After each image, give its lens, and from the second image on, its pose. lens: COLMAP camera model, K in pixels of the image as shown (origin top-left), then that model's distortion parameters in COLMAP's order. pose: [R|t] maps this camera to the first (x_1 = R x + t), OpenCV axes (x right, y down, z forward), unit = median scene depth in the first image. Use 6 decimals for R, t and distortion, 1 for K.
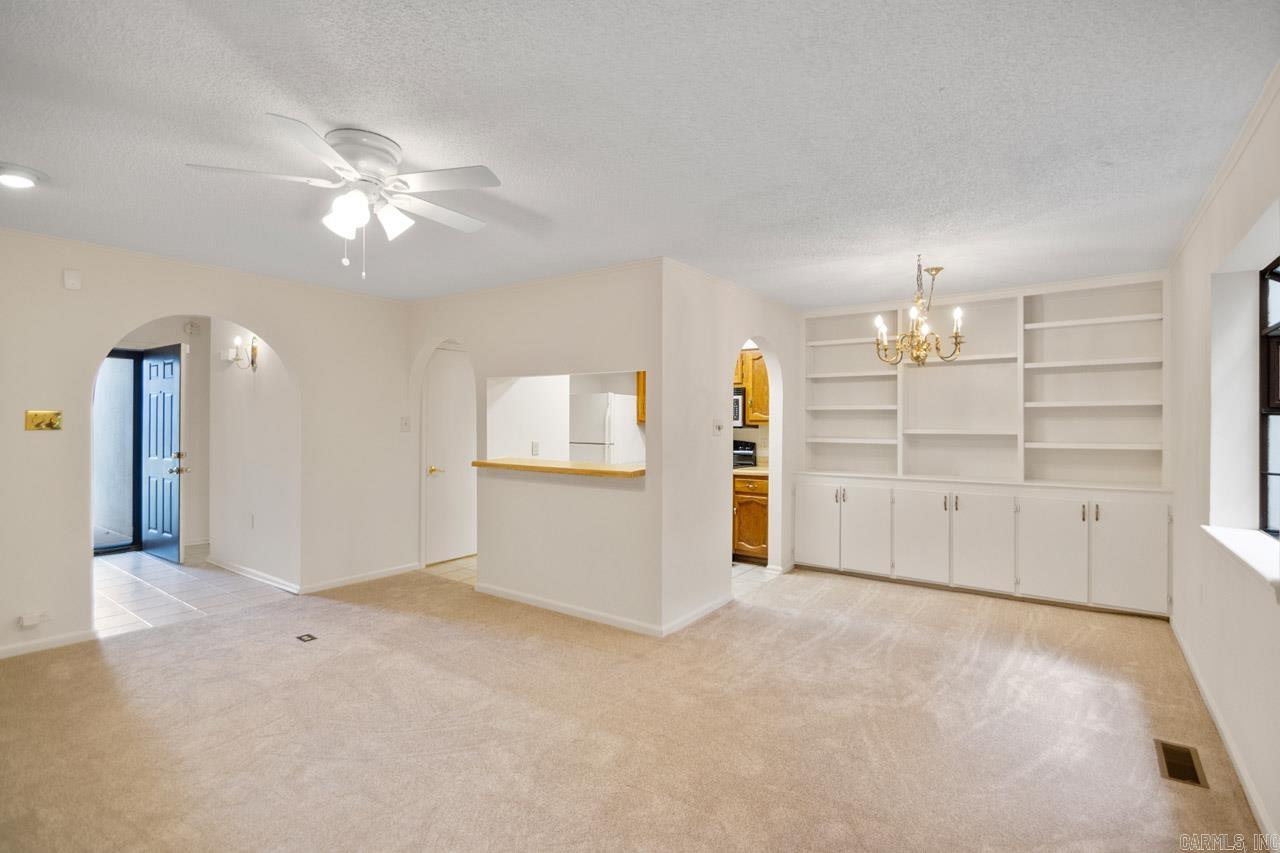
lens RADIAL K [[595.1, 0, 652.7], [0, 595.1, 413.3], [0, 0, 1]] dist [0.009844, -0.012024]
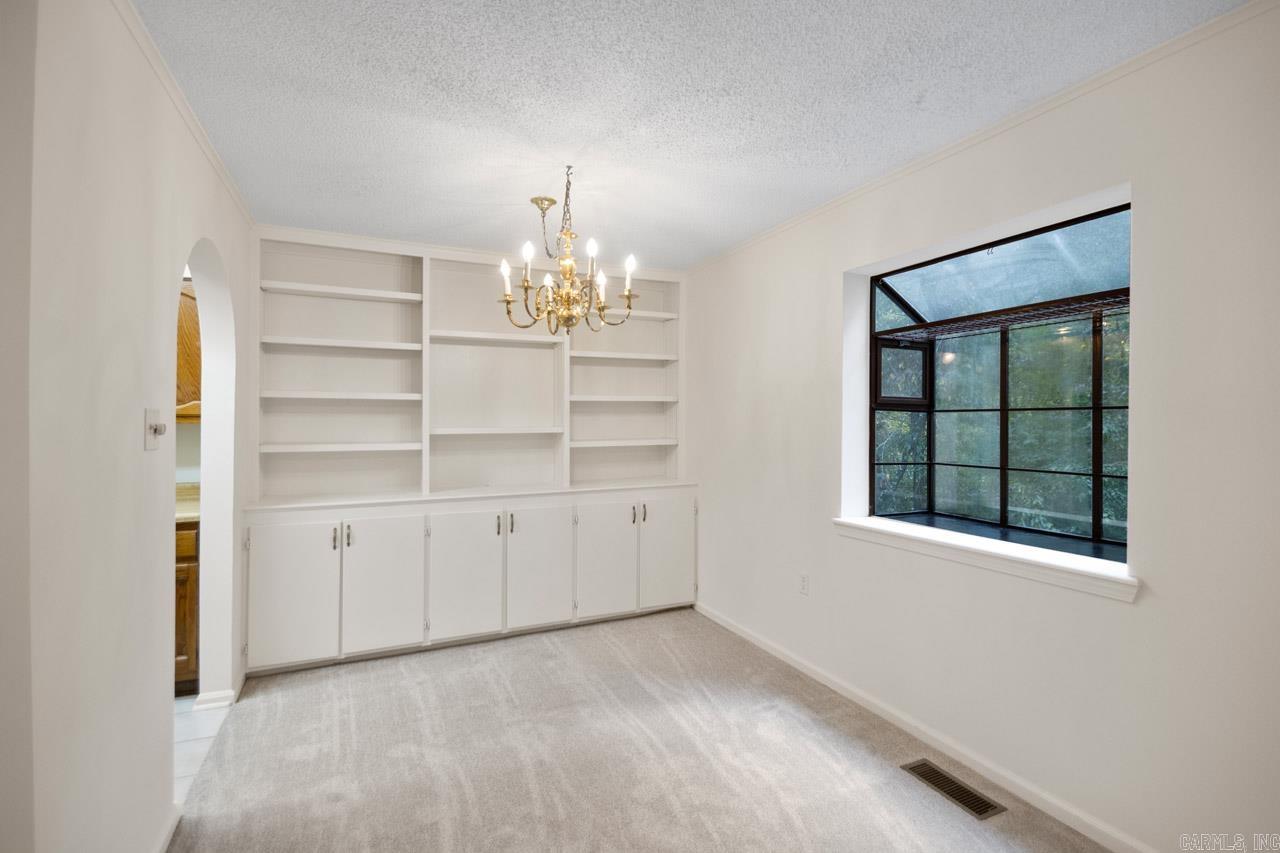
lens RADIAL K [[595.1, 0, 649.2], [0, 595.1, 419.9], [0, 0, 1]] dist [0.009844, -0.012024]
pose [[0.495969, -0.001873, 0.868338, -0.074941], [-0.010910, 0.999905, 0.008388, 0.009871], [-0.868272, -0.013634, 0.495902, 0.501882]]
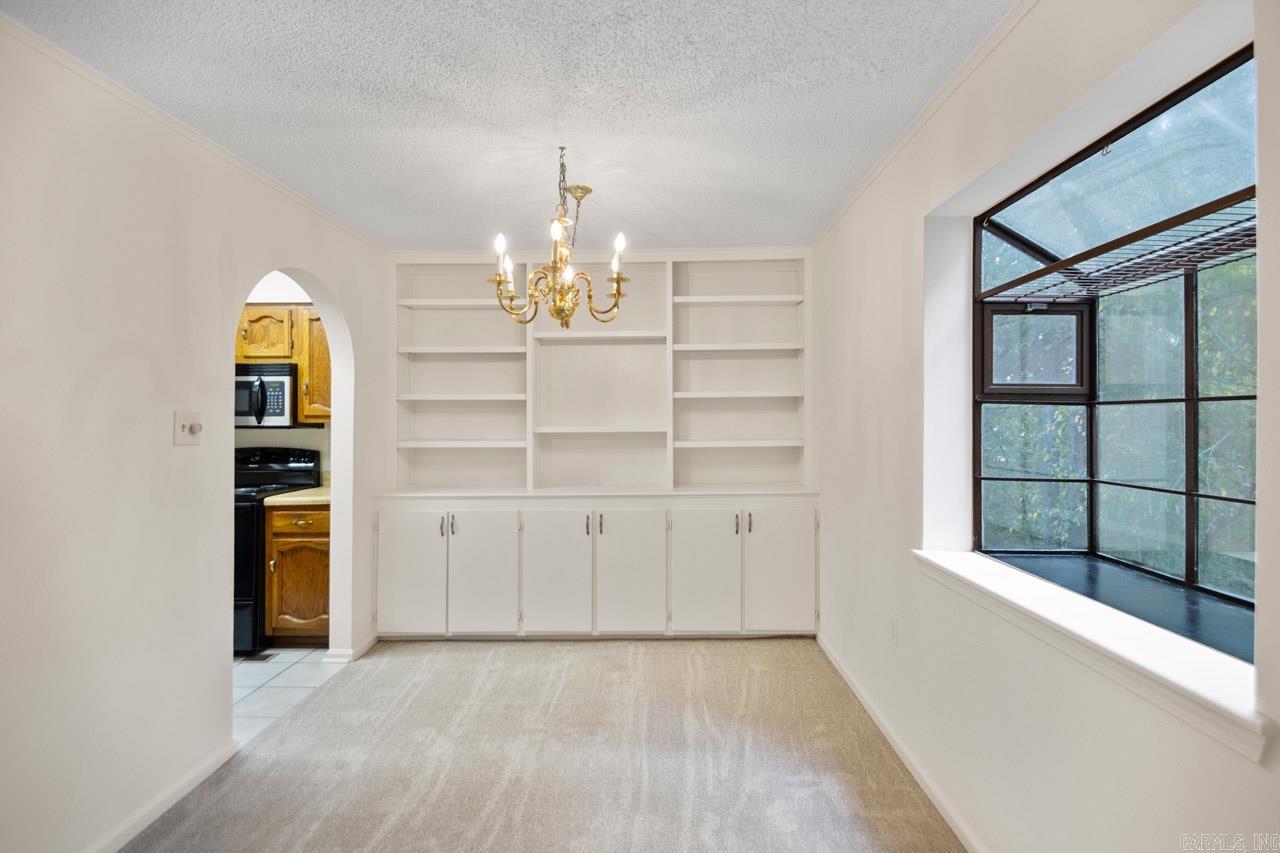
lens RADIAL K [[595.1, 0, 651.6], [0, 595.1, 417.2], [0, 0, 1]] dist [0.009844, -0.012024]
pose [[0.822161, -0.004616, 0.569236, 0.143866], [-0.001525, 0.999946, 0.010313, 0.008226], [-0.569253, -0.009347, 0.822109, 0.369887]]
